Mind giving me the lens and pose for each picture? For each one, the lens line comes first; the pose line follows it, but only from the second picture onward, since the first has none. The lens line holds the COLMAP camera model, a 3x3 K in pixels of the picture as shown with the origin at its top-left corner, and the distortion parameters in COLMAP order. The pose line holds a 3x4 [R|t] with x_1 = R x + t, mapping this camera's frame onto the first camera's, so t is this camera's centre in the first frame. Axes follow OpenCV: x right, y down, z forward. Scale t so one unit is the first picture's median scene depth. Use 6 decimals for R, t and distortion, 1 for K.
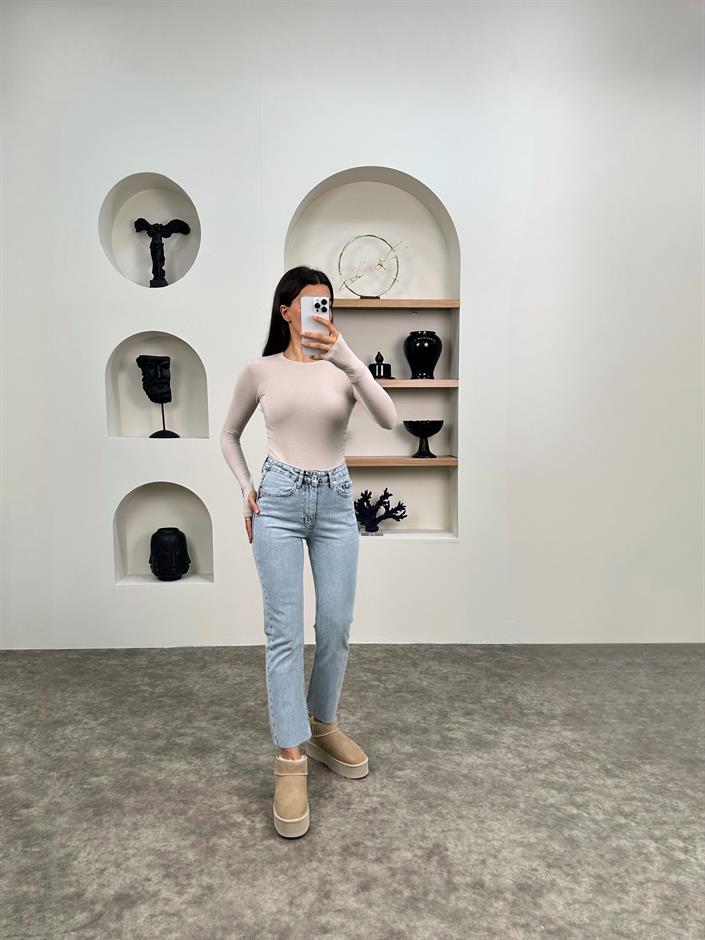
lens RADIAL K [[661.0, 0, 352.5], [0, 661.0, 470.0], [0, 0, 1]] dist [0.045738, -0.069357]
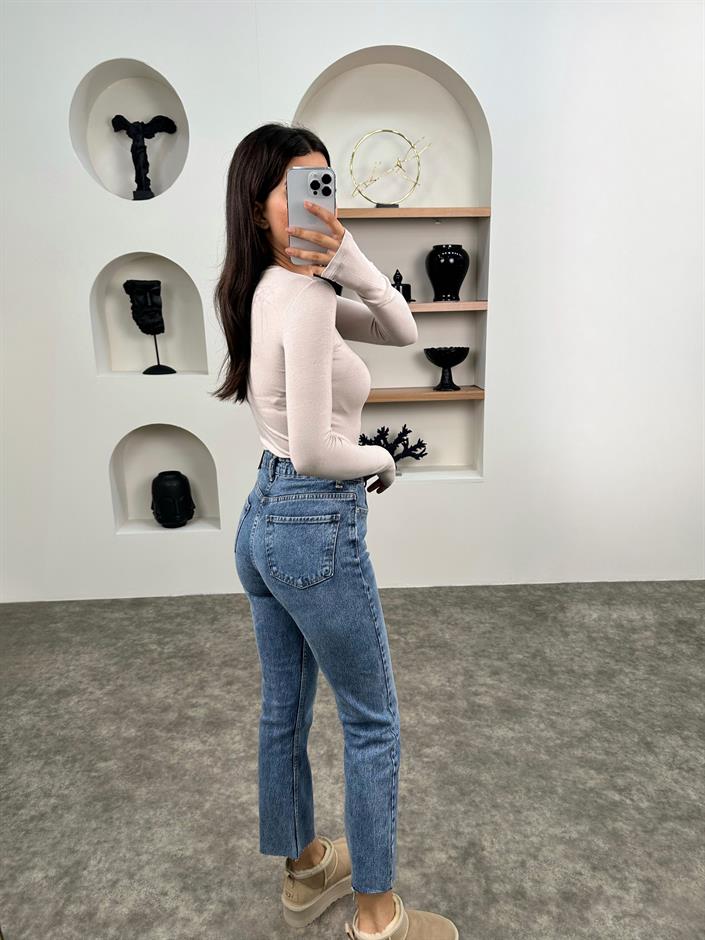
lens RADIAL K [[660.3, 0, 352.1], [0, 660.3, 462.9], [0, 0, 1]] dist [0.045208, -0.056040]
pose [[0.999963, -0.007483, -0.004227, -0.027847], [0.008040, 0.988278, 0.152454, -0.088897], [0.003036, -0.152483, 0.988301, 0.131321]]
